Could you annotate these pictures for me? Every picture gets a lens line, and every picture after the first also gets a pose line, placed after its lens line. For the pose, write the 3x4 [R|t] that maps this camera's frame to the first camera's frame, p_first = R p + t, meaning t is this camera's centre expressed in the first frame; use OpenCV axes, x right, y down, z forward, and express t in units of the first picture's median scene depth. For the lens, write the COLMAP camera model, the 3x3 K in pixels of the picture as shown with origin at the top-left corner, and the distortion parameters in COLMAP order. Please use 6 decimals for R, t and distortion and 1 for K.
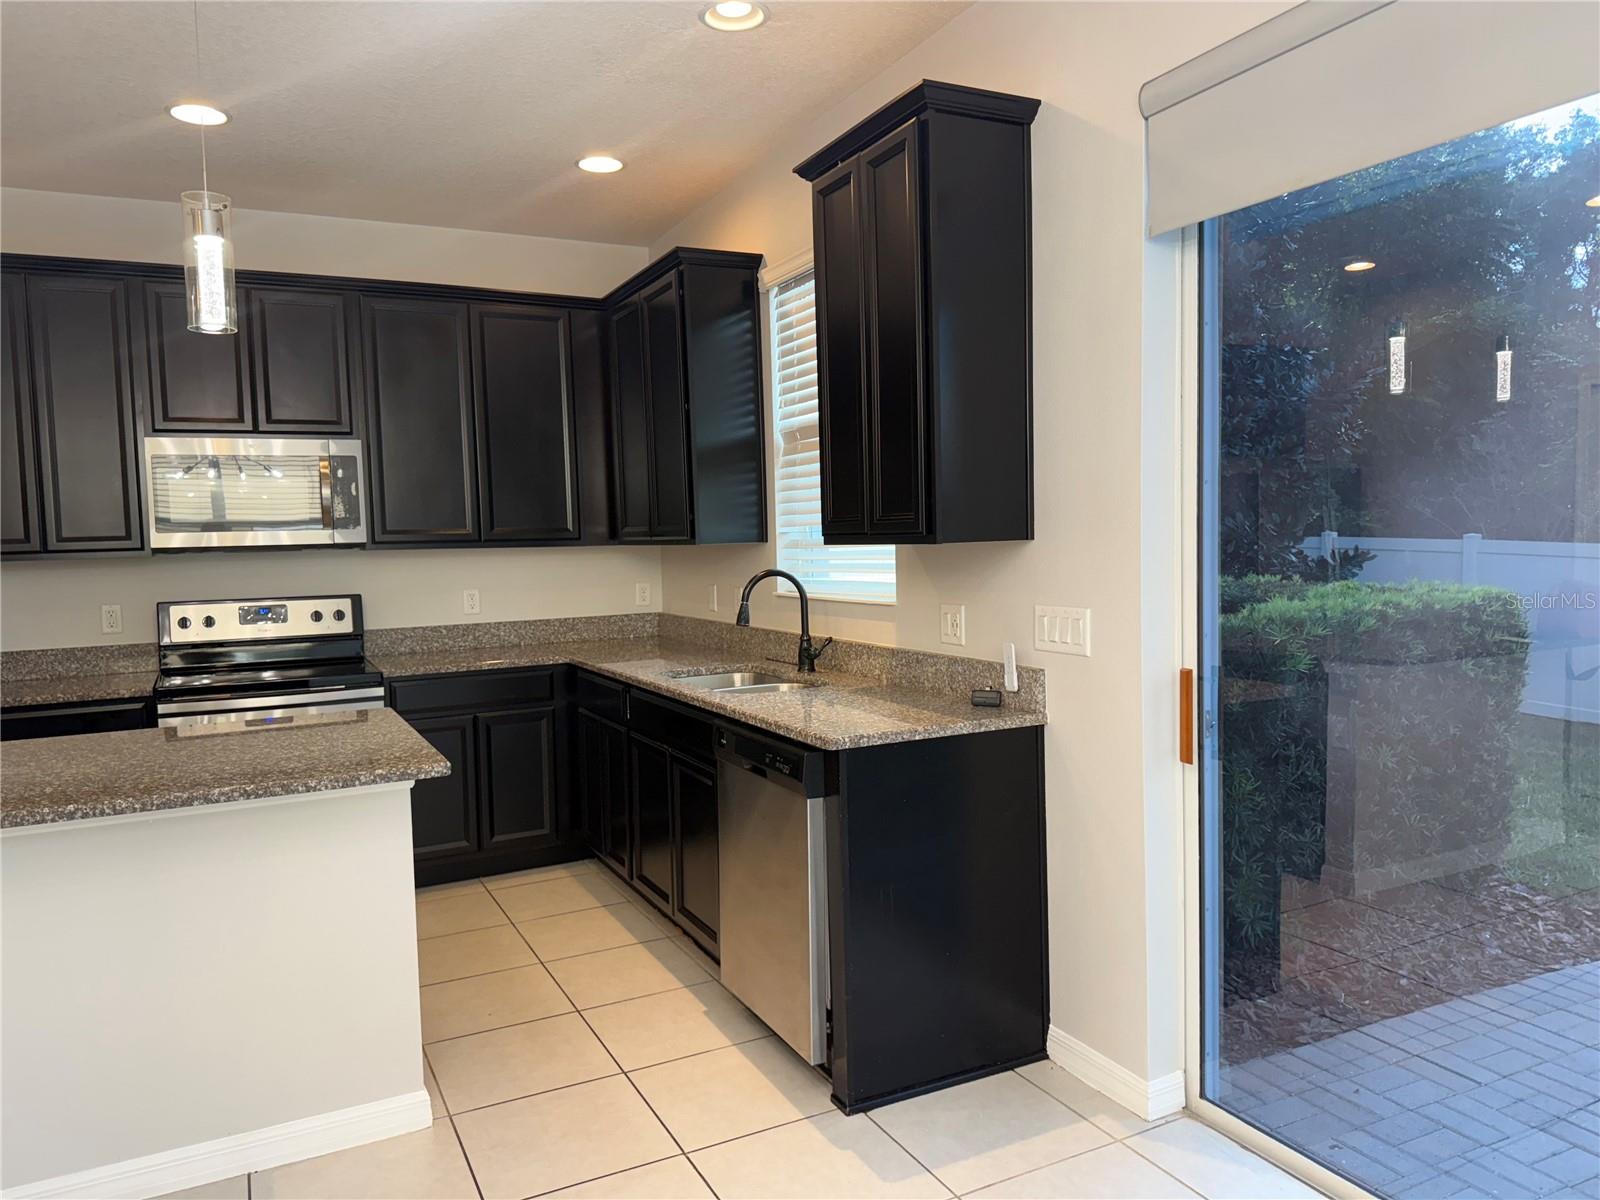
lens RADIAL K [[1116.7, 0, 801.6], [0, 1116.7, 607.8], [0, 0, 1]] dist [0.027678, -0.002006]
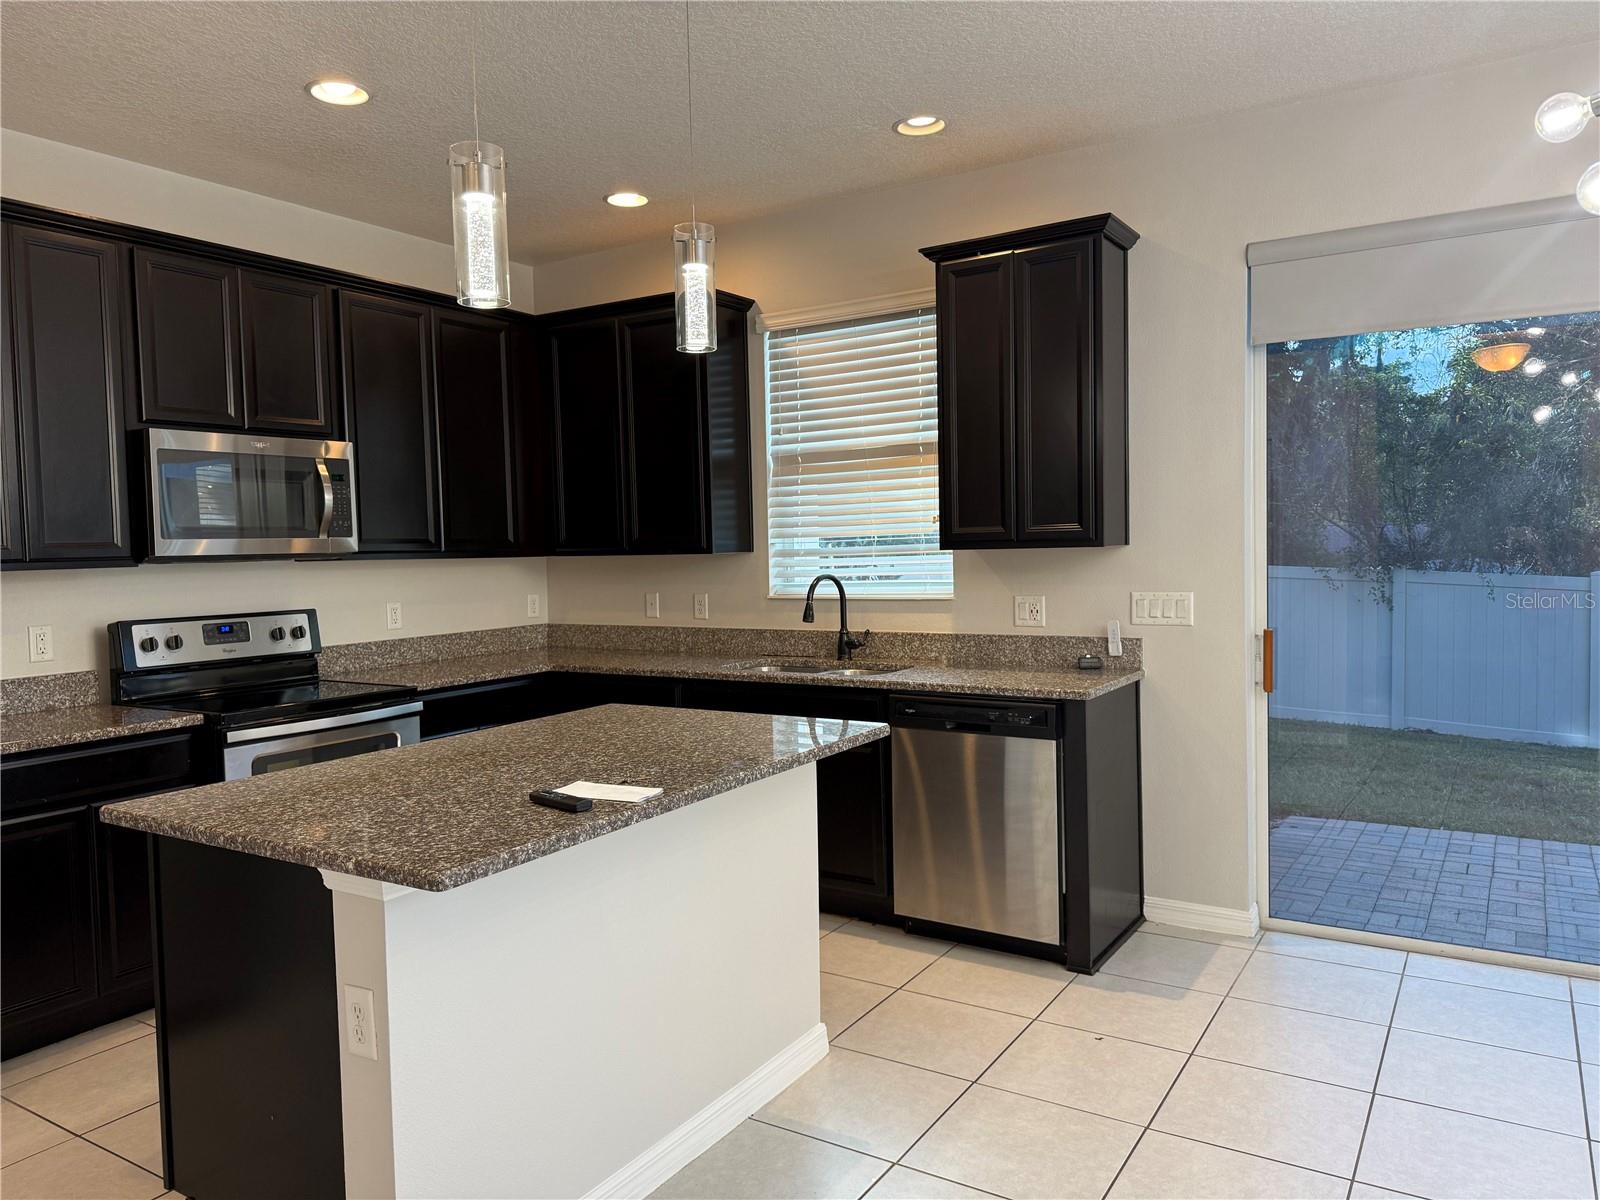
lens RADIAL K [[1116.7, 0, 800.8], [0, 1116.7, 593.9], [0, 0, 1]] dist [0.027678, -0.002006]
pose [[0.862843, -0.015997, 0.505219, -0.635696], [0.033924, 0.999078, -0.026302, 0.016425], [-0.504333, 0.039833, 0.862590, 0.006581]]
